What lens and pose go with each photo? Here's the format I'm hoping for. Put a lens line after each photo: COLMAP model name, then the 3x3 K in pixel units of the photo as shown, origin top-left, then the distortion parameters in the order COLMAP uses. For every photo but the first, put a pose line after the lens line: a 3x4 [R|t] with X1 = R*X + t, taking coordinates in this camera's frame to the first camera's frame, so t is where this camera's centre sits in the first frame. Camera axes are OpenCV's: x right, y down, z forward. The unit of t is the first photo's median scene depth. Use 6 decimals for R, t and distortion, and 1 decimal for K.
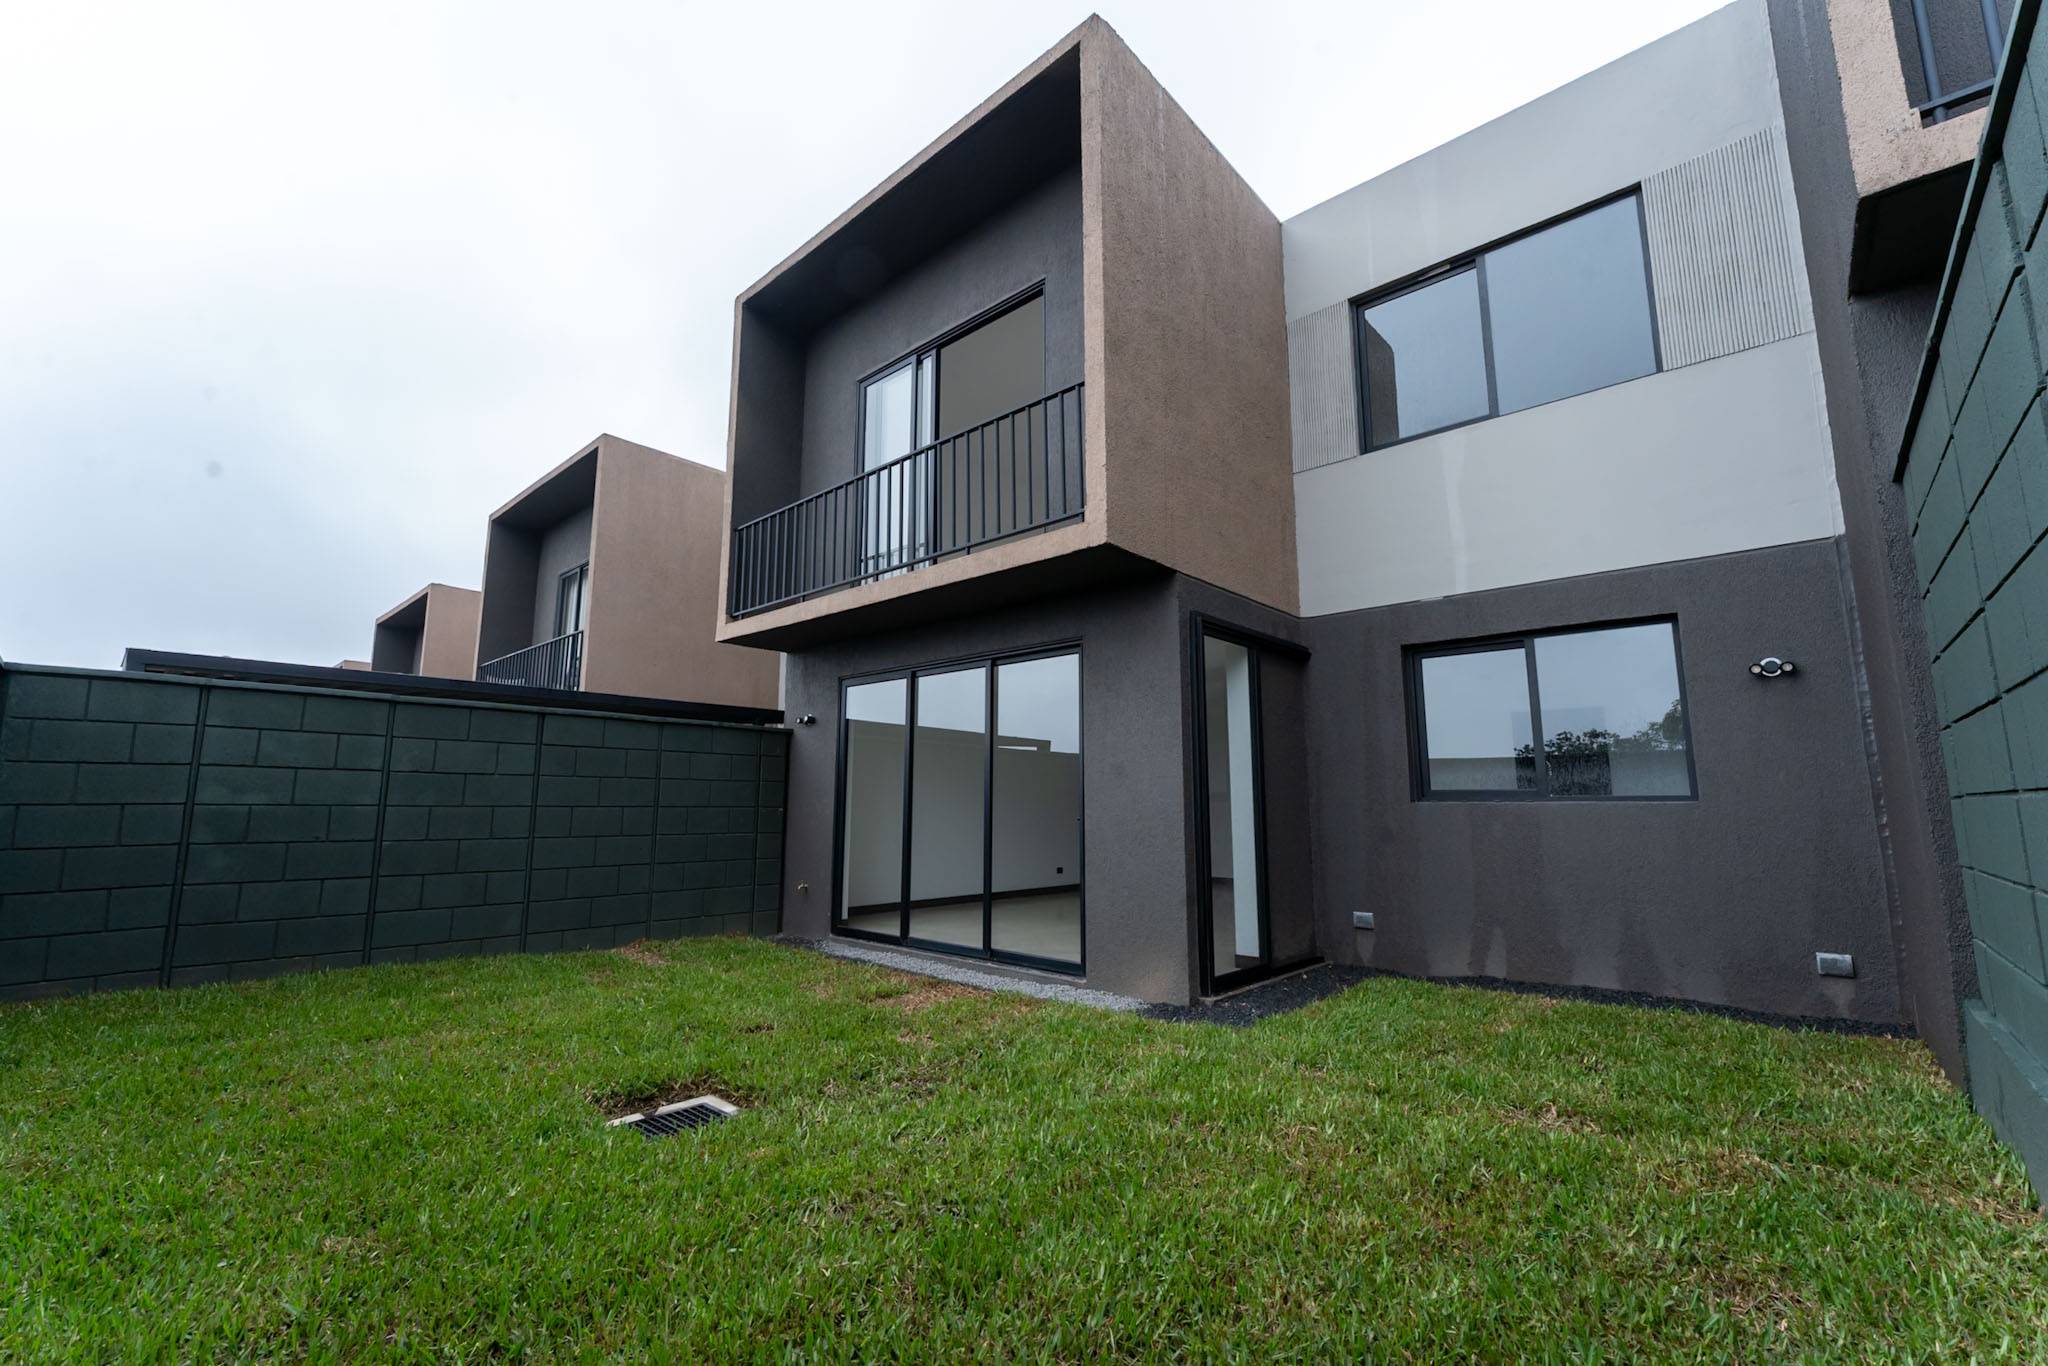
lens RADIAL K [[834.8, 0, 1024.0], [0, 834.8, 683.0], [0, 0, 1]] dist [-0.022498, 0.000065]
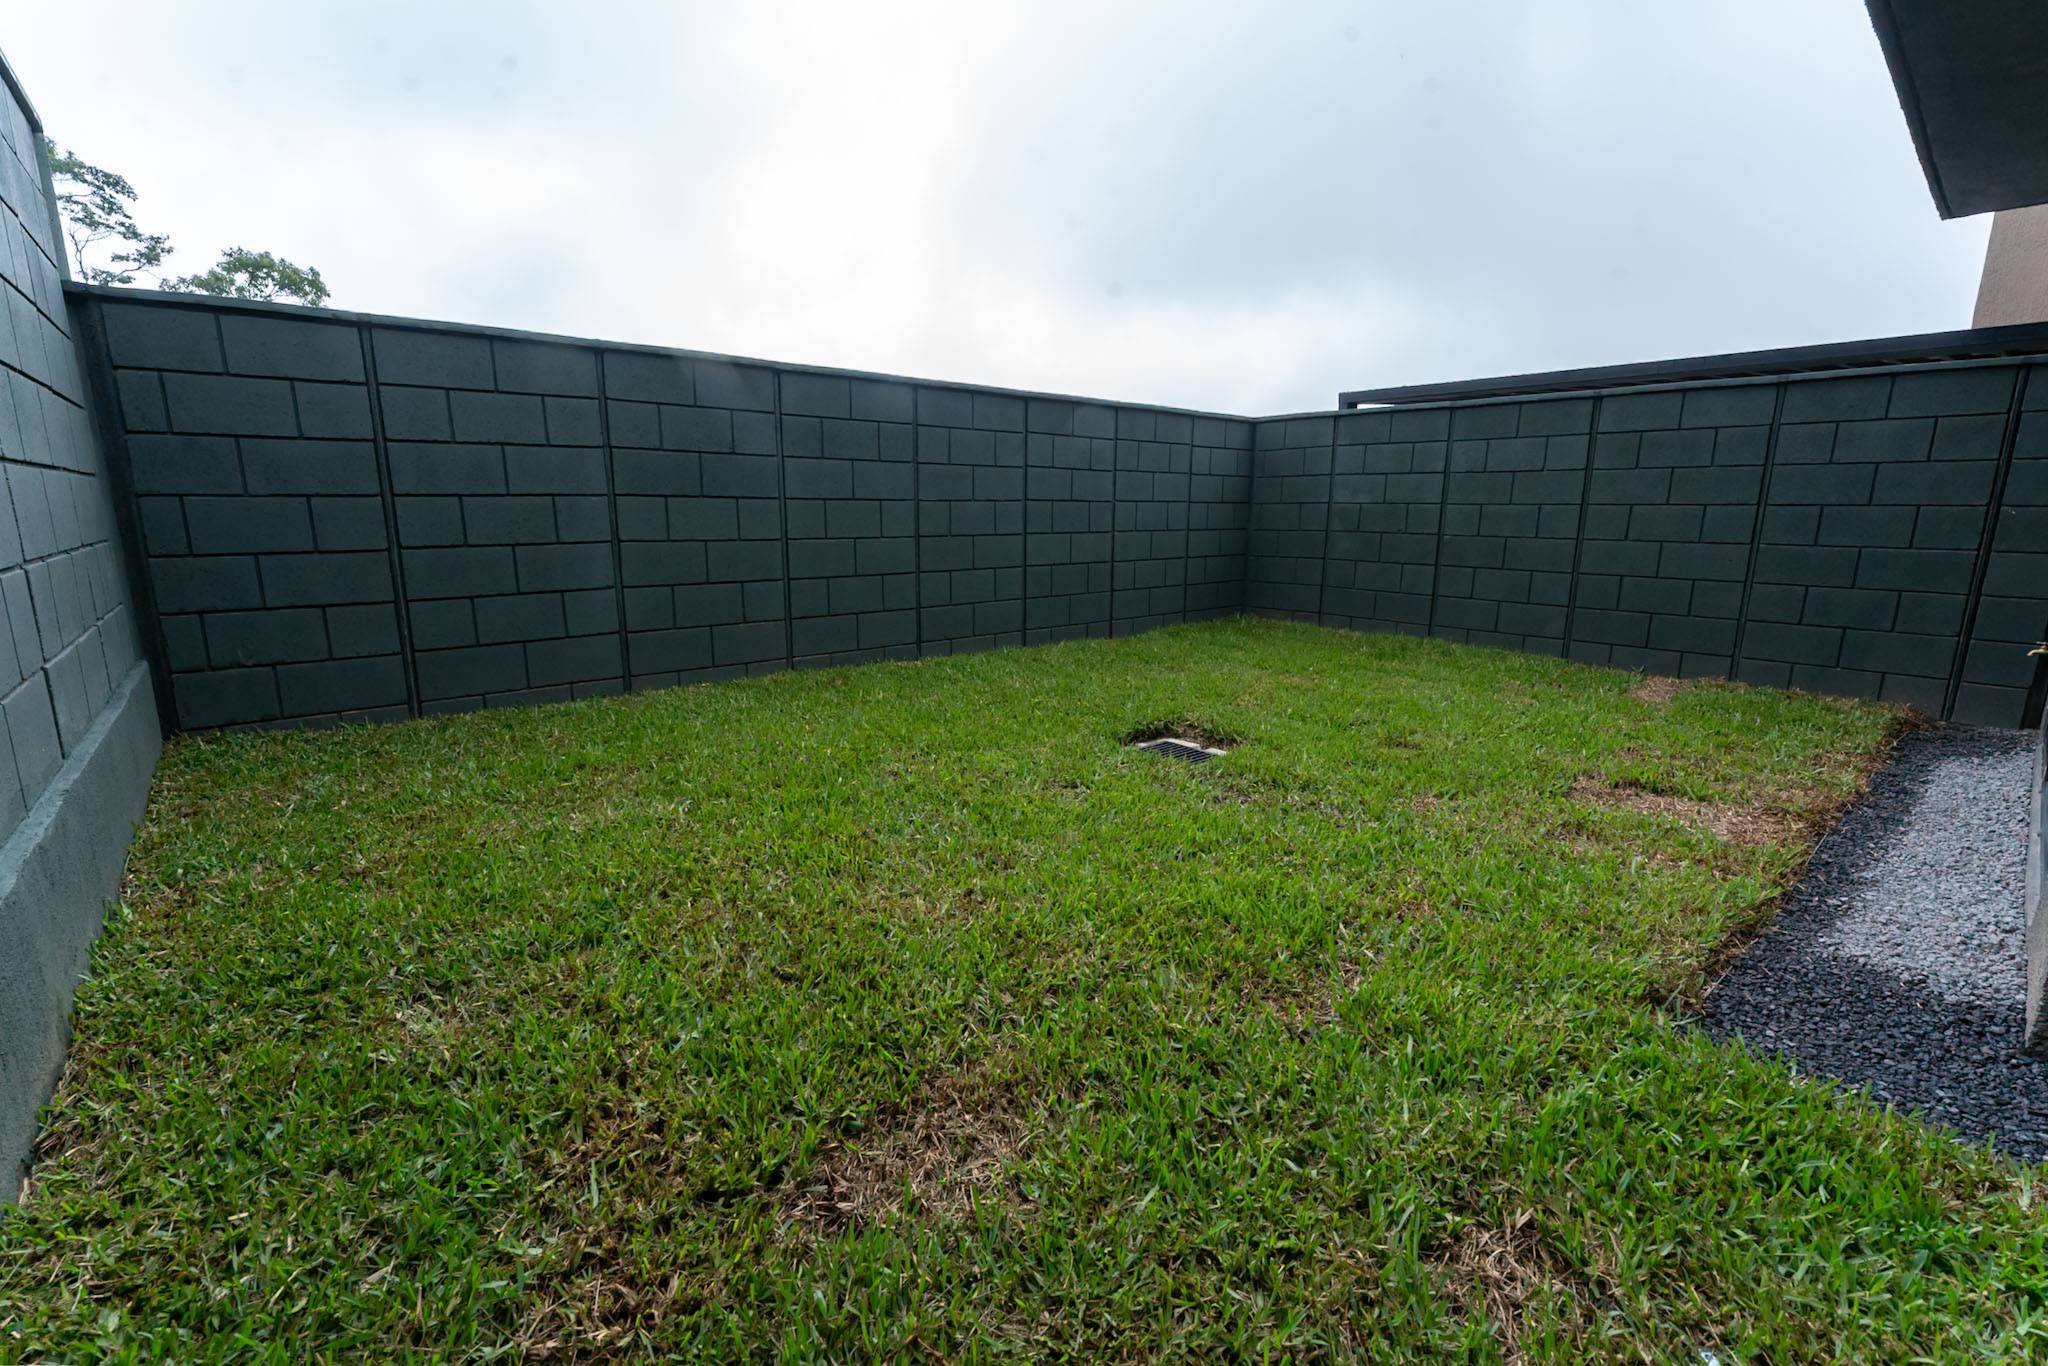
lens RADIAL K [[834.8, 0, 1024.0], [0, 834.8, 683.0], [0, 0, 1]] dist [-0.022498, 0.000065]
pose [[-0.140064, 0.211288, -0.967336, 0.443513], [0.149495, 0.970280, 0.190285, 0.081380], [0.978792, -0.117960, -0.167488, 0.570122]]
